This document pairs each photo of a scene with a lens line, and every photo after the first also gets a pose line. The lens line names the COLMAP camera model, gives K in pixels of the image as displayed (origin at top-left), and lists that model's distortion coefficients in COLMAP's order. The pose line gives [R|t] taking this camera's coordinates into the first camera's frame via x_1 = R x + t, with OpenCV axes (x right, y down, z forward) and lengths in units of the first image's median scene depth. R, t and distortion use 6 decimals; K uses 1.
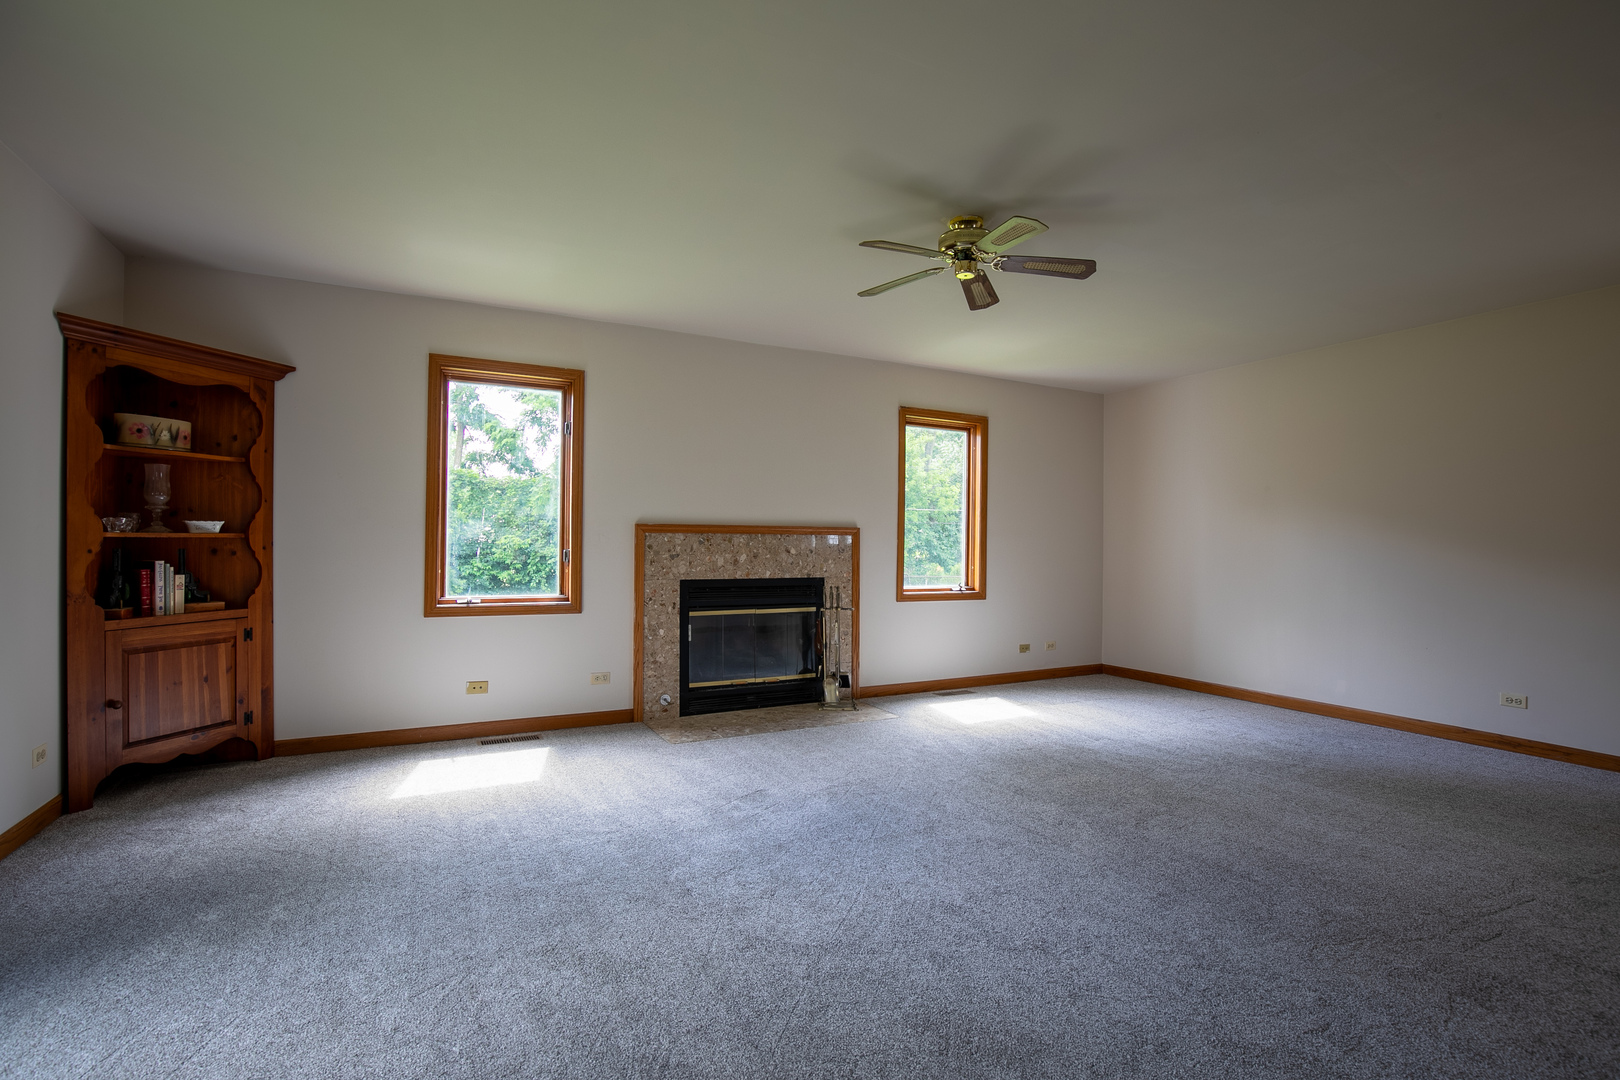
lens RADIAL K [[754.0, 0, 812.6], [0, 754.0, 543.4], [0, 0, 1]] dist [-0.036487, 0.007835]
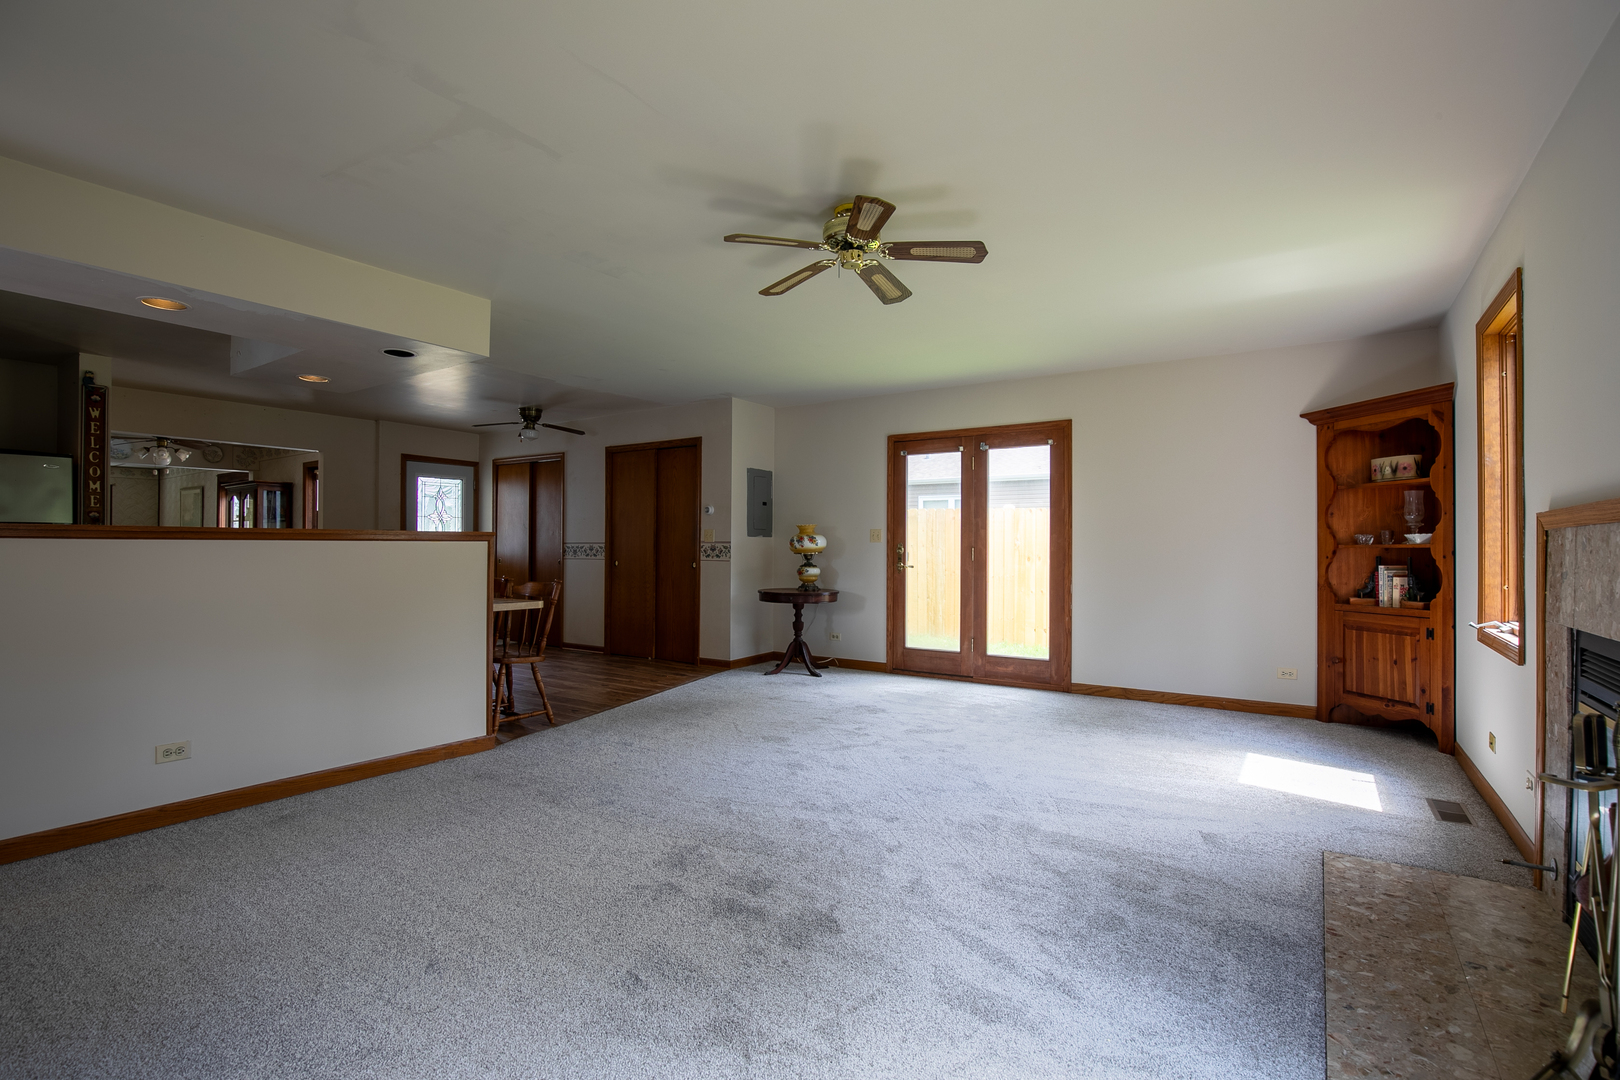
lens RADIAL K [[754.0, 0, 812.6], [0, 754.0, 543.4], [0, 0, 1]] dist [-0.036487, 0.007835]
pose [[-0.885682, -0.021538, -0.463793, 0.620035], [-0.020233, 0.999765, -0.007791, 0.014435], [0.463852, 0.002484, -0.885909, 1.640799]]
